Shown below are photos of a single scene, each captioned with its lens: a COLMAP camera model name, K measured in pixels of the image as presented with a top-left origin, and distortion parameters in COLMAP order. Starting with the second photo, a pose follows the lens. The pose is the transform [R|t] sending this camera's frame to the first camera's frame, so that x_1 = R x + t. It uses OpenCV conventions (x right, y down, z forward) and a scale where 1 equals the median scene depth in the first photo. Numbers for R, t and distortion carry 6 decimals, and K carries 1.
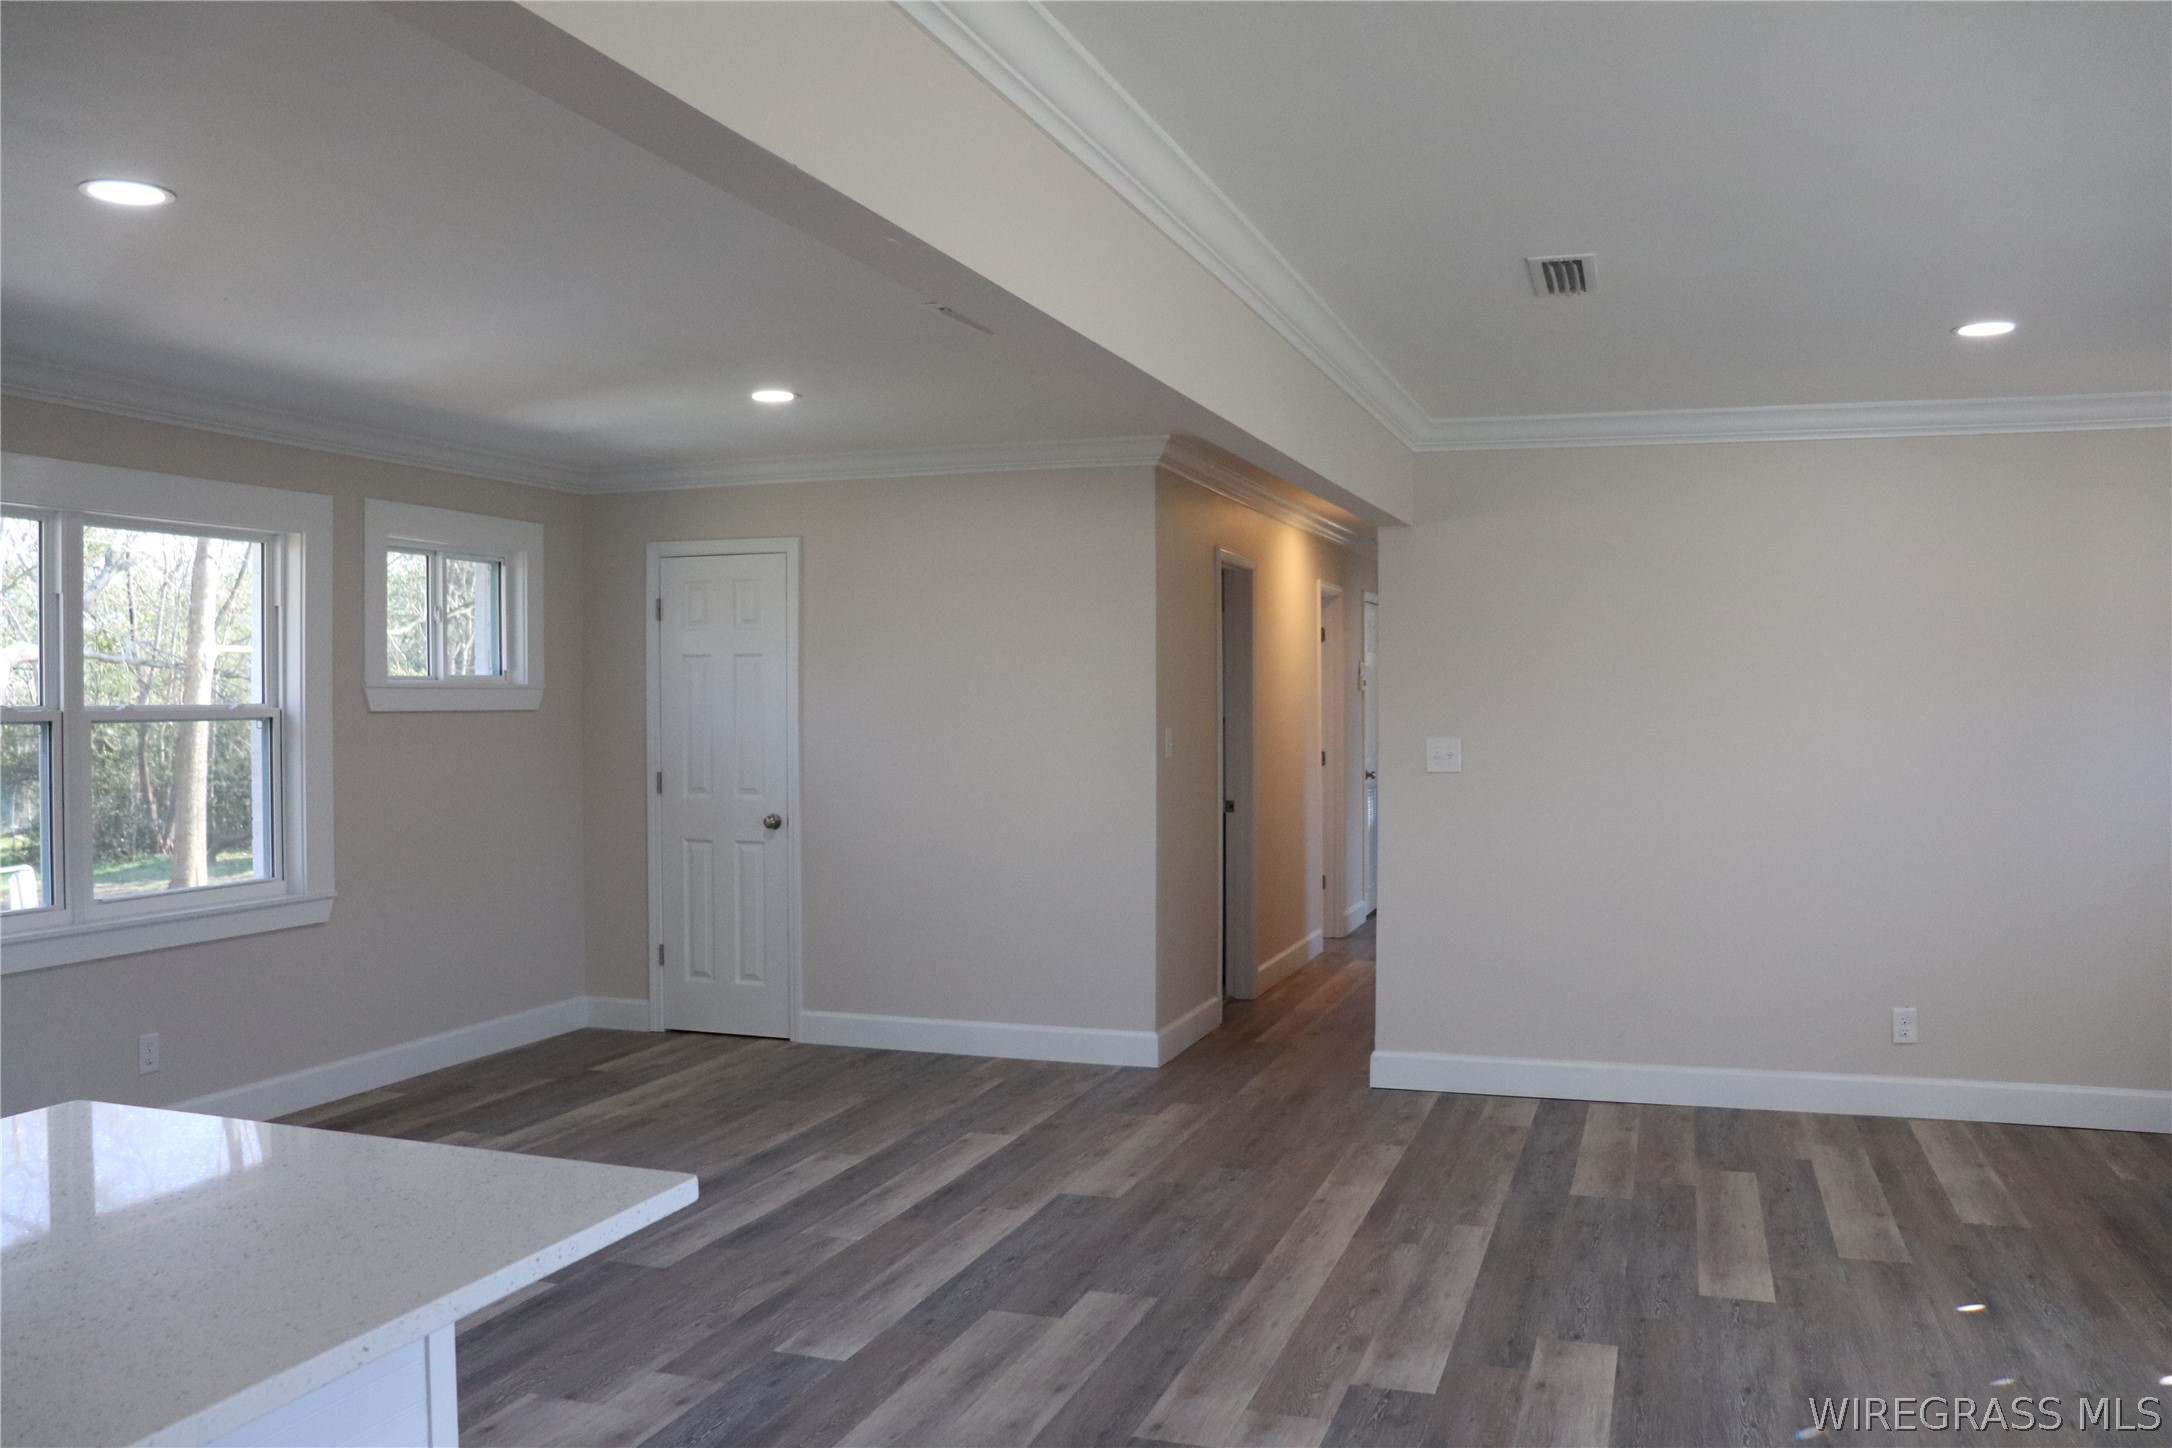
lens RADIAL K [[1786.7, 0, 1063.4], [0, 1786.7, 708.2], [0, 0, 1]] dist [-0.172985, 0.149116]
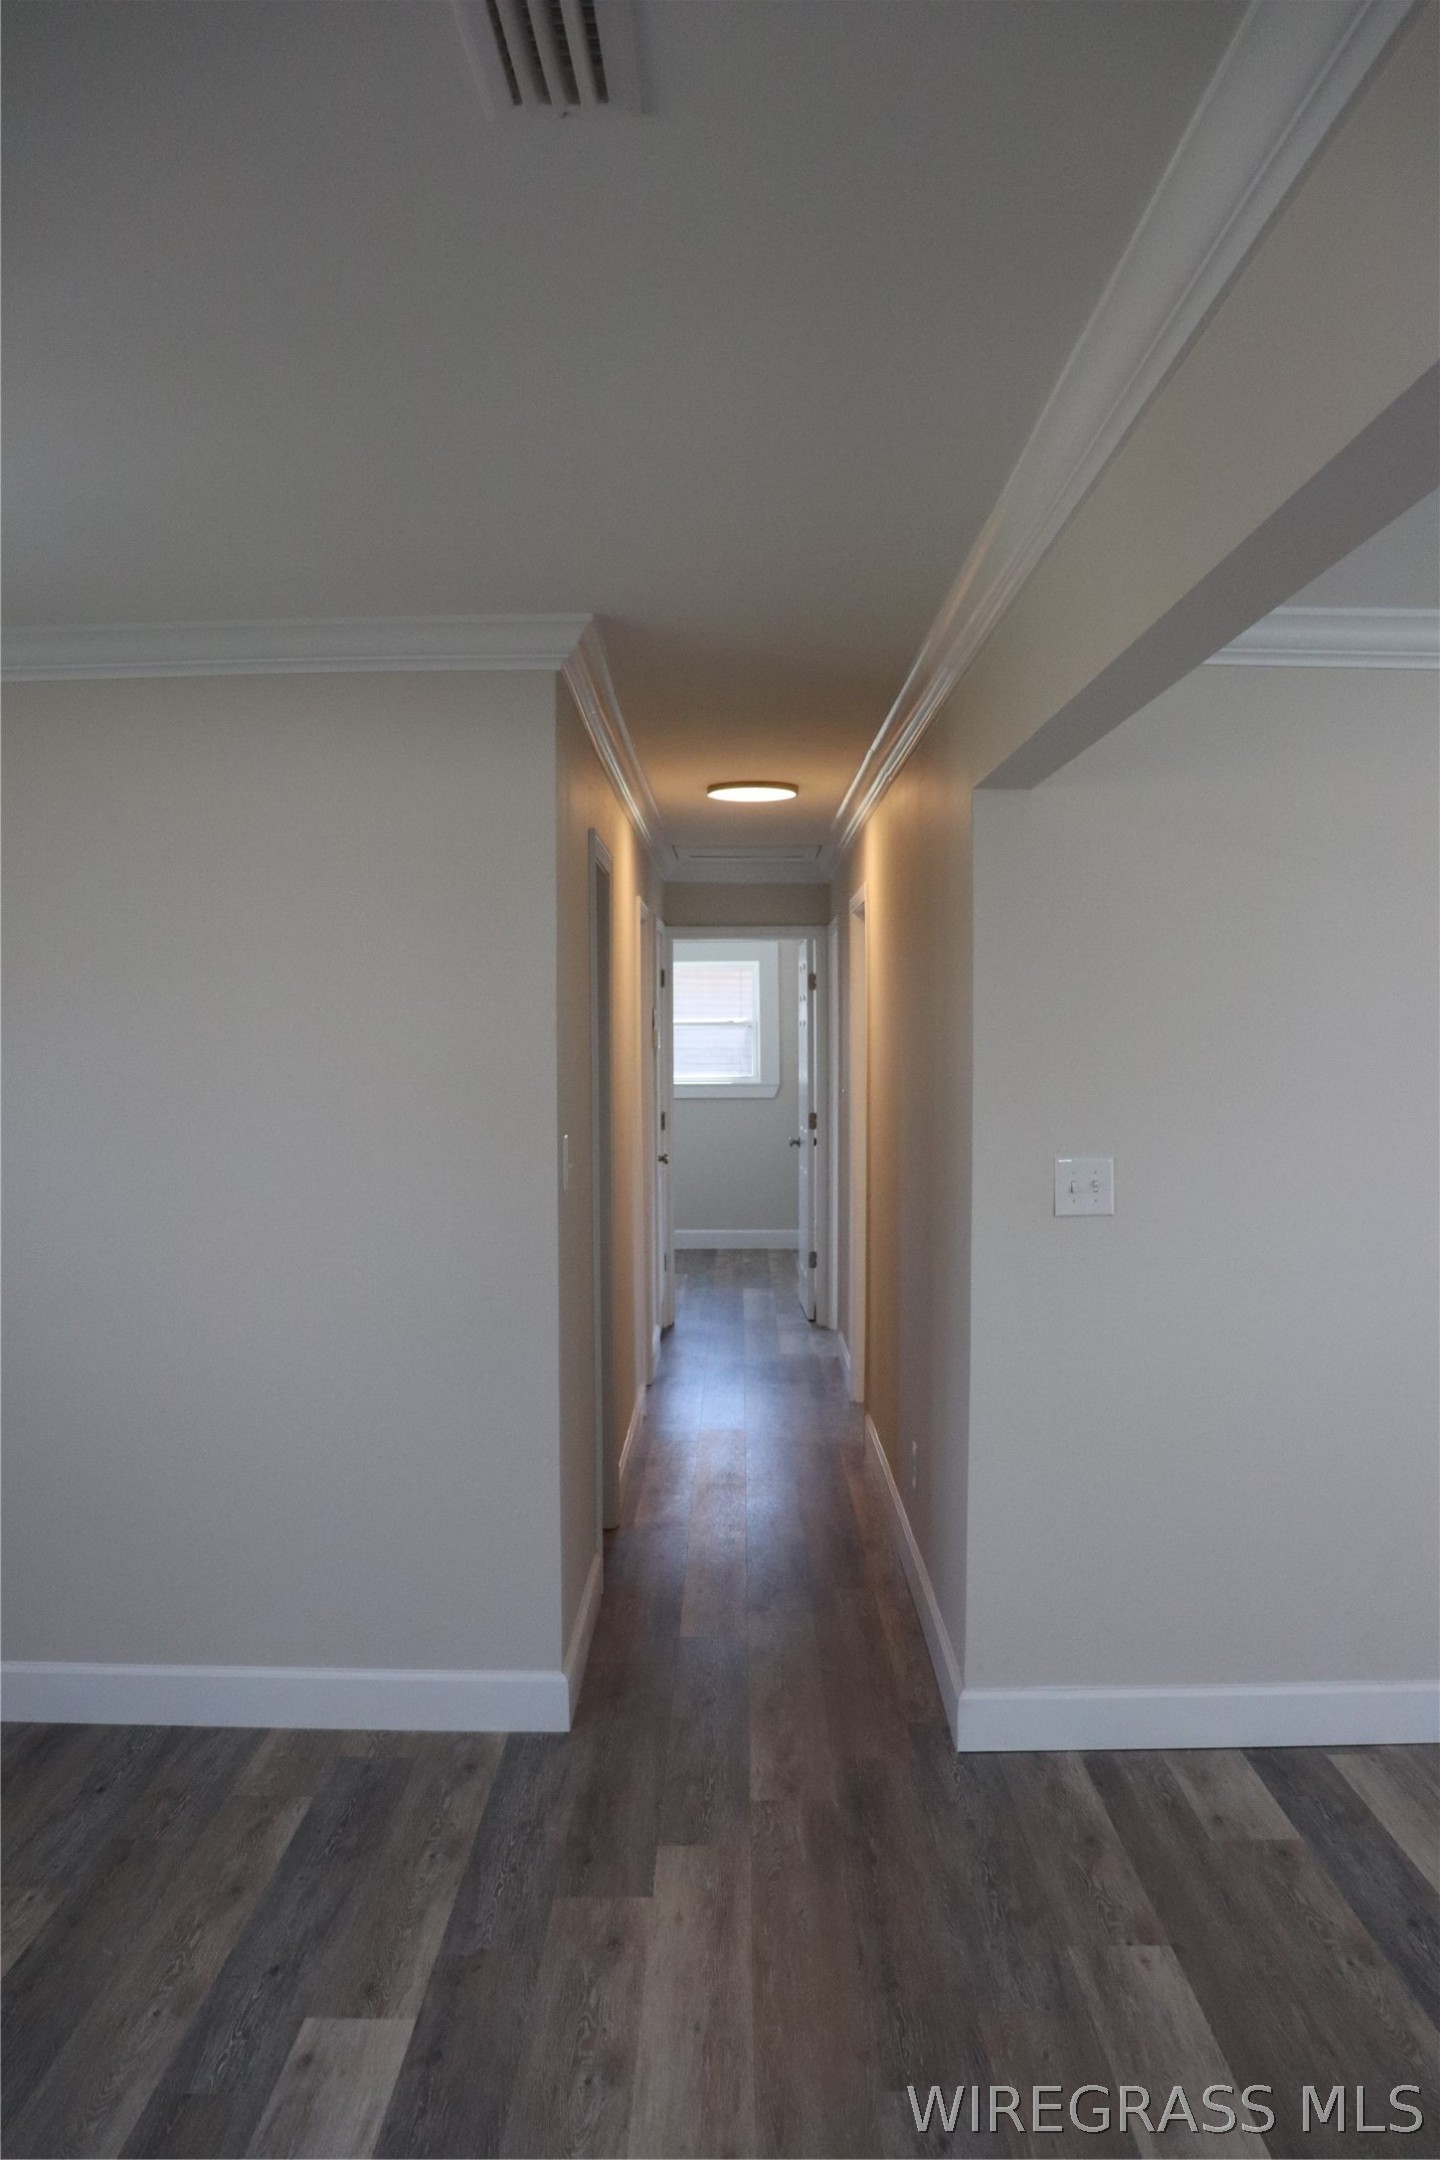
lens RADIAL K [[1776.8, 0, 756.6], [0, 1776.8, 1074.0], [0, 0, 1]] dist [-0.172985, 0.149116]
pose [[0.947582, -0.003620, 0.319493, -0.098636], [0.001053, 0.999966, 0.008204, -0.020139], [-0.319512, -0.007438, 0.947553, 0.644664]]
